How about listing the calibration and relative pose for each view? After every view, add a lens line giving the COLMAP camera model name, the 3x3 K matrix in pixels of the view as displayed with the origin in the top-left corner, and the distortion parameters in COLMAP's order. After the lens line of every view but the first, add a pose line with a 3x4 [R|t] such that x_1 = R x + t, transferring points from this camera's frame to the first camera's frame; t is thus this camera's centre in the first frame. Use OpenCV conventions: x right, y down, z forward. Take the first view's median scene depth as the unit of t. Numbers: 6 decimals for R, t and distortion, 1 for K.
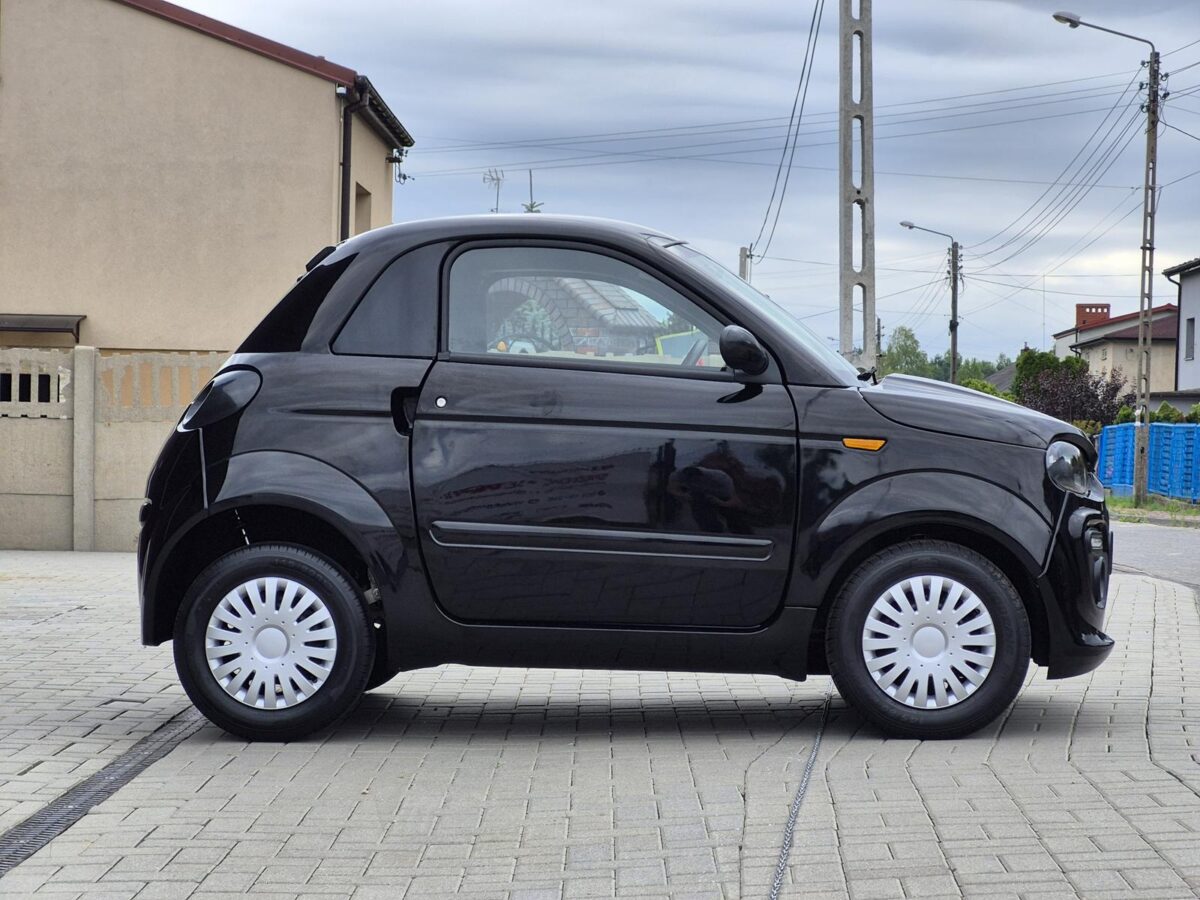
lens RADIAL K [[2484.0, 0, 626.6], [0, 2484.0, 495.2], [0, 0, 1]] dist [0.080562, 0.190293]
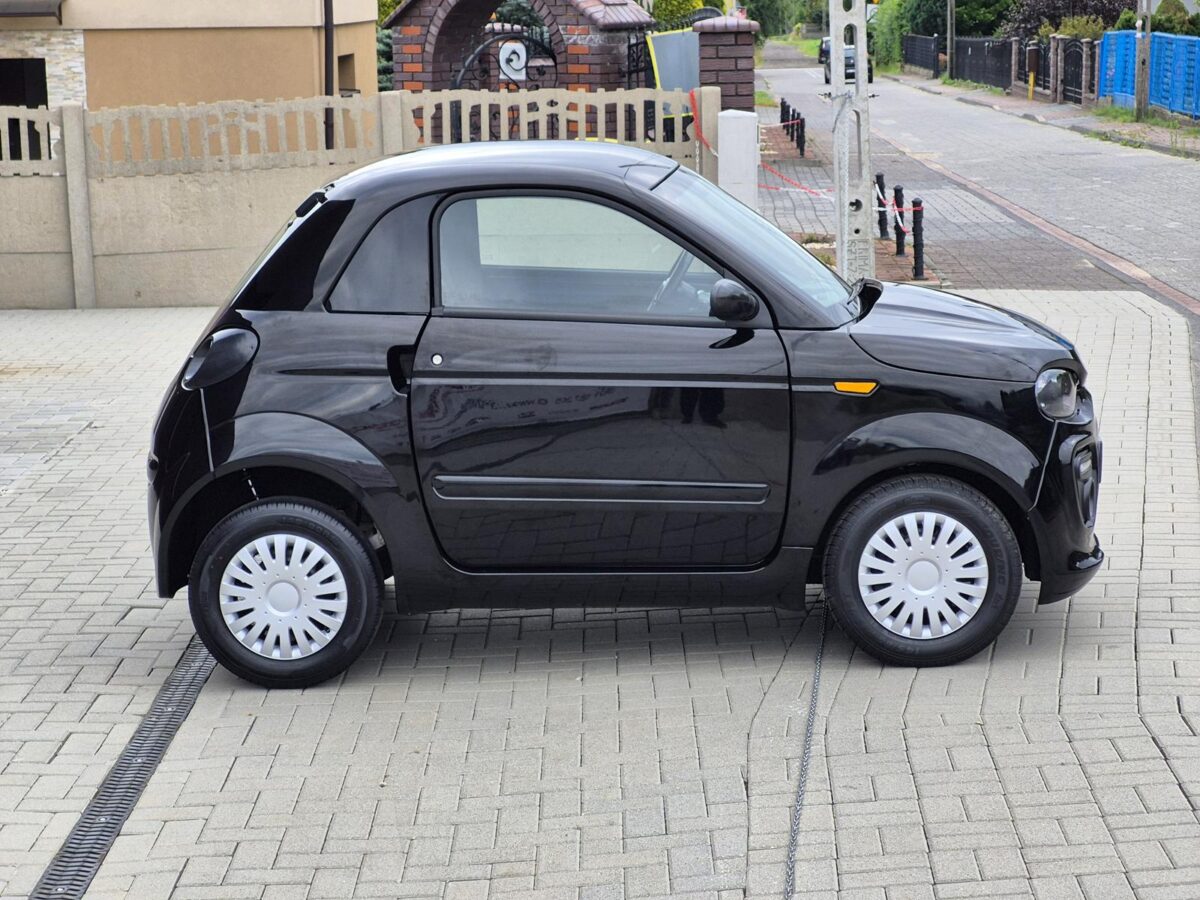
lens RADIAL K [[2513.9, 0, 616.3], [0, 2513.9, 332.8], [0, 0, 1]] dist [0.054592, 0.420663]
pose [[0.999298, -0.036538, -0.008285, 0.007149], [0.037391, 0.986527, 0.159271, -0.206148], [0.002354, -0.159469, 0.987200, -0.009706]]
